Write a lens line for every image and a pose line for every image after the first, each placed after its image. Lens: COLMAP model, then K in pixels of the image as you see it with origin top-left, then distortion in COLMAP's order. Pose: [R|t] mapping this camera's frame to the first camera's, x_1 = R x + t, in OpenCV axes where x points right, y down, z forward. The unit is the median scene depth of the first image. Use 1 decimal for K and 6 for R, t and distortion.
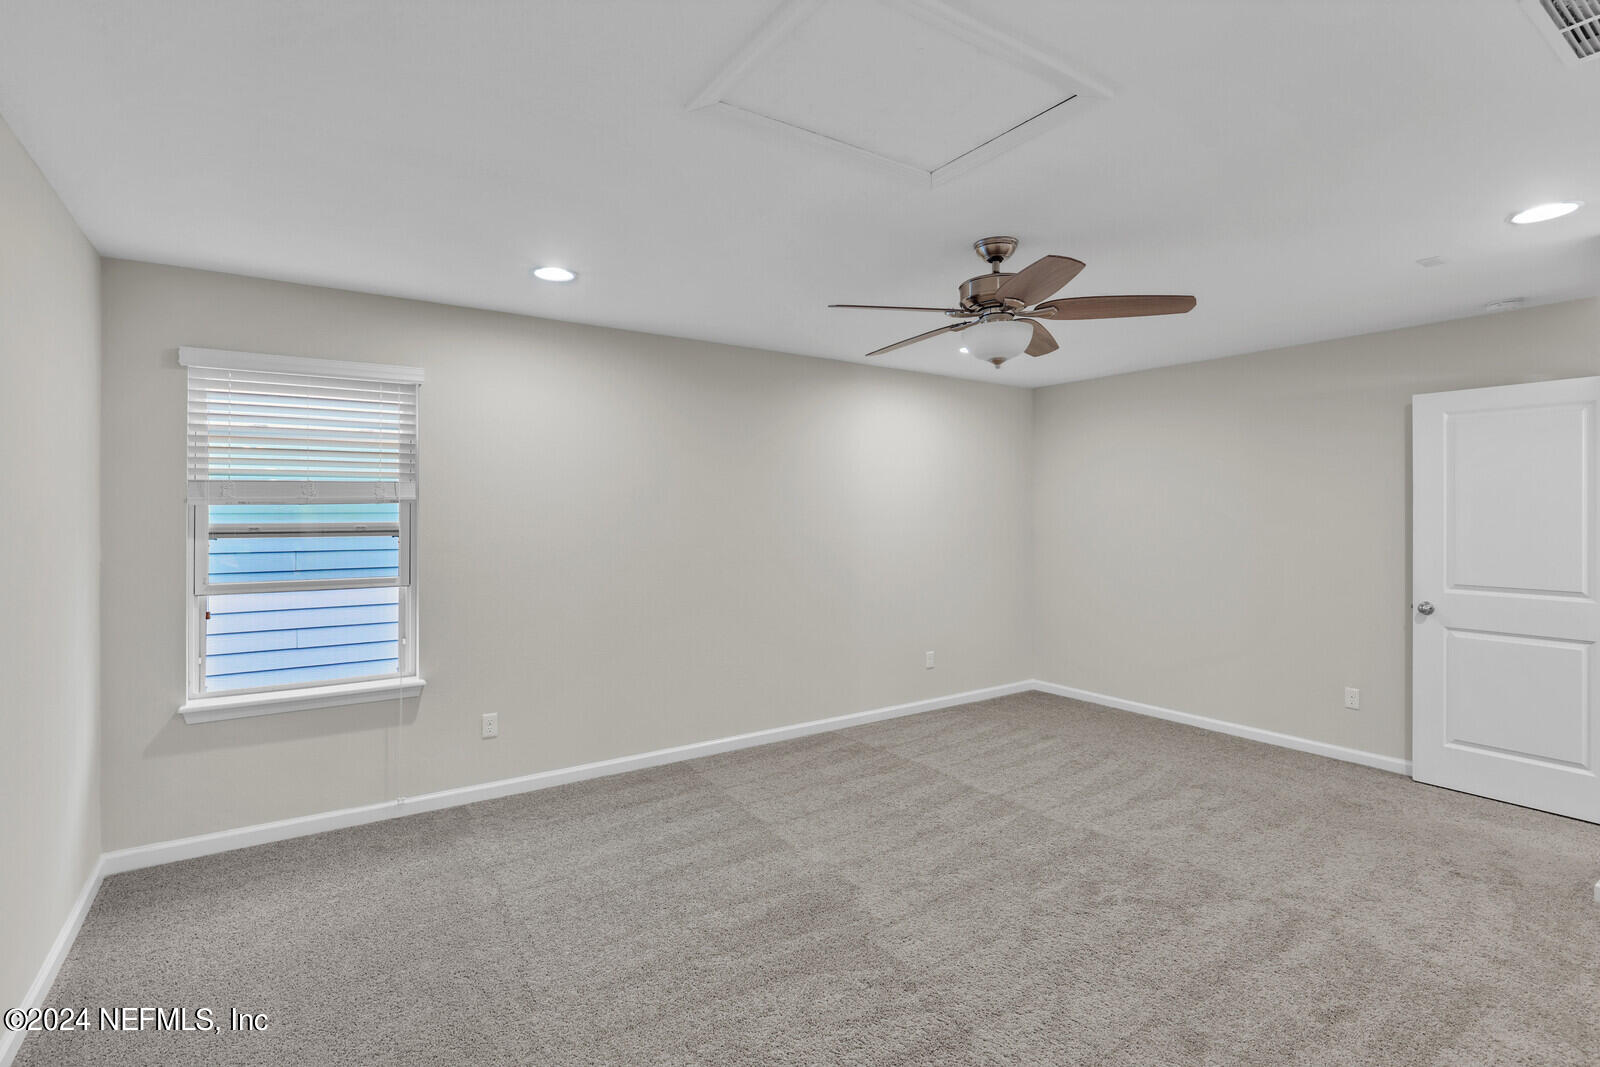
lens RADIAL K [[757.7, 0, 791.8], [0, 757.7, 526.1], [0, 0, 1]] dist [-0.015342, -0.000069]
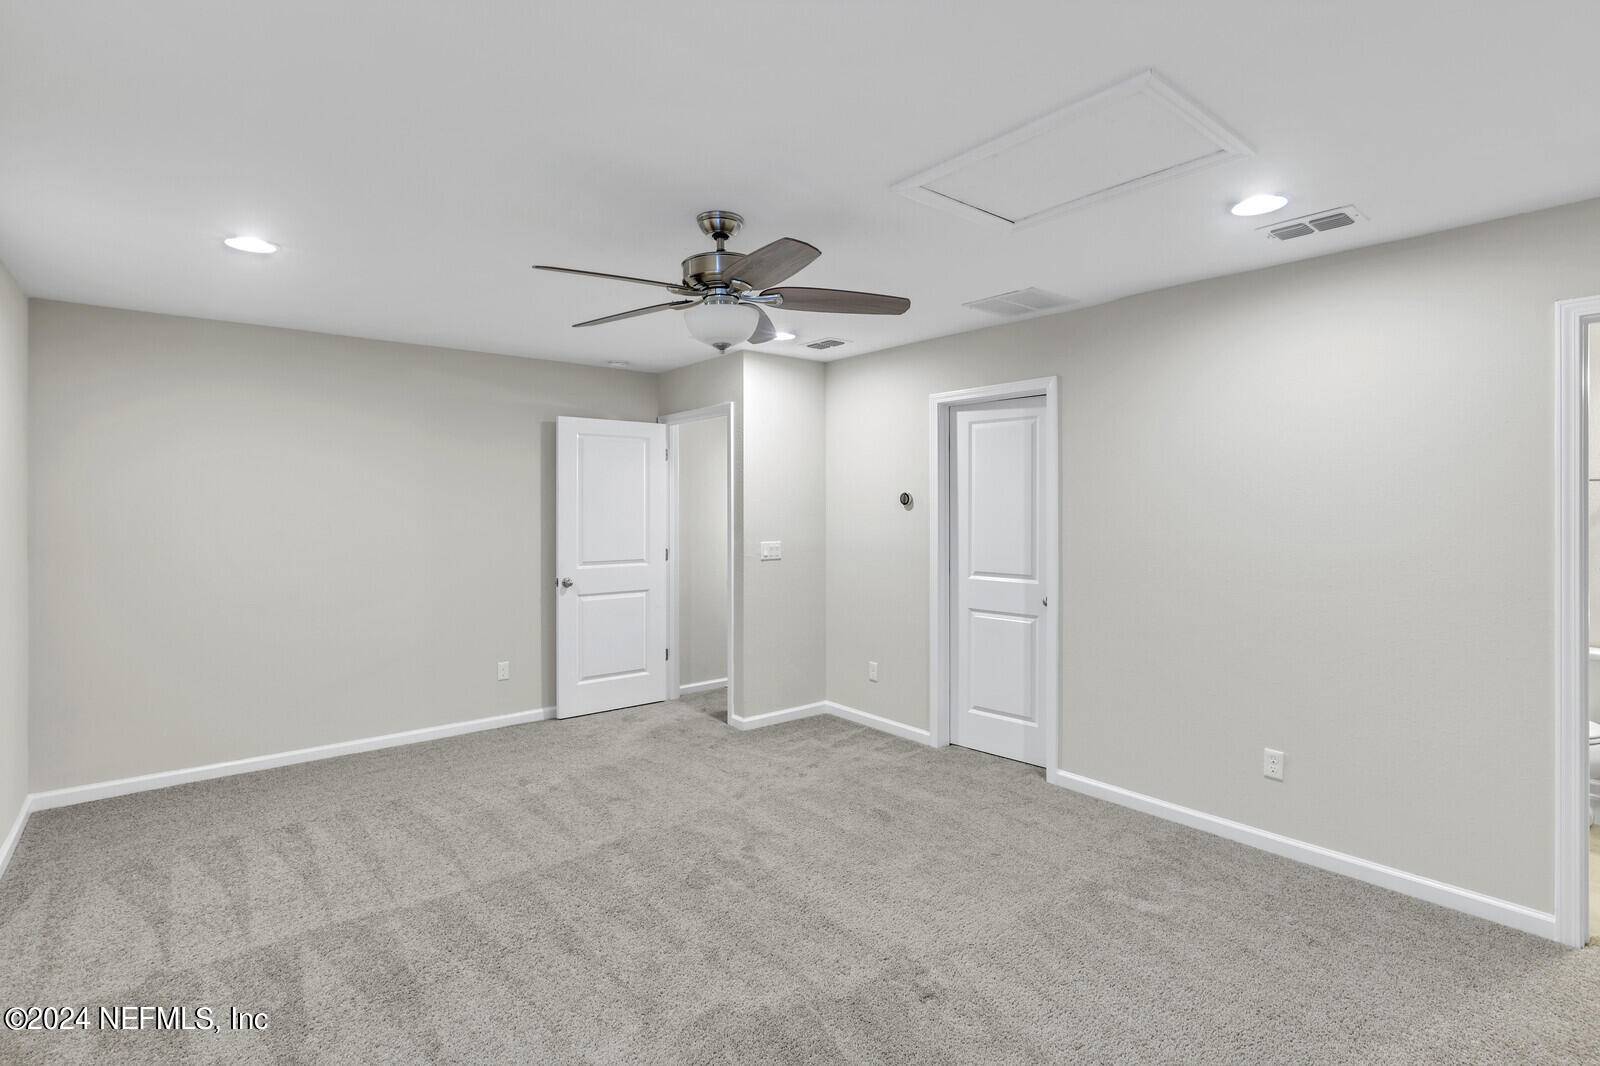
lens RADIAL K [[757.7, 0, 791.8], [0, 757.7, 525.6], [0, 0, 1]] dist [-0.015342, -0.000069]
pose [[-0.076835, -0.025325, 0.996722, -0.515337], [0.023449, 0.999355, 0.027200, -0.016372], [-0.996768, 0.025462, -0.076192, 0.766064]]
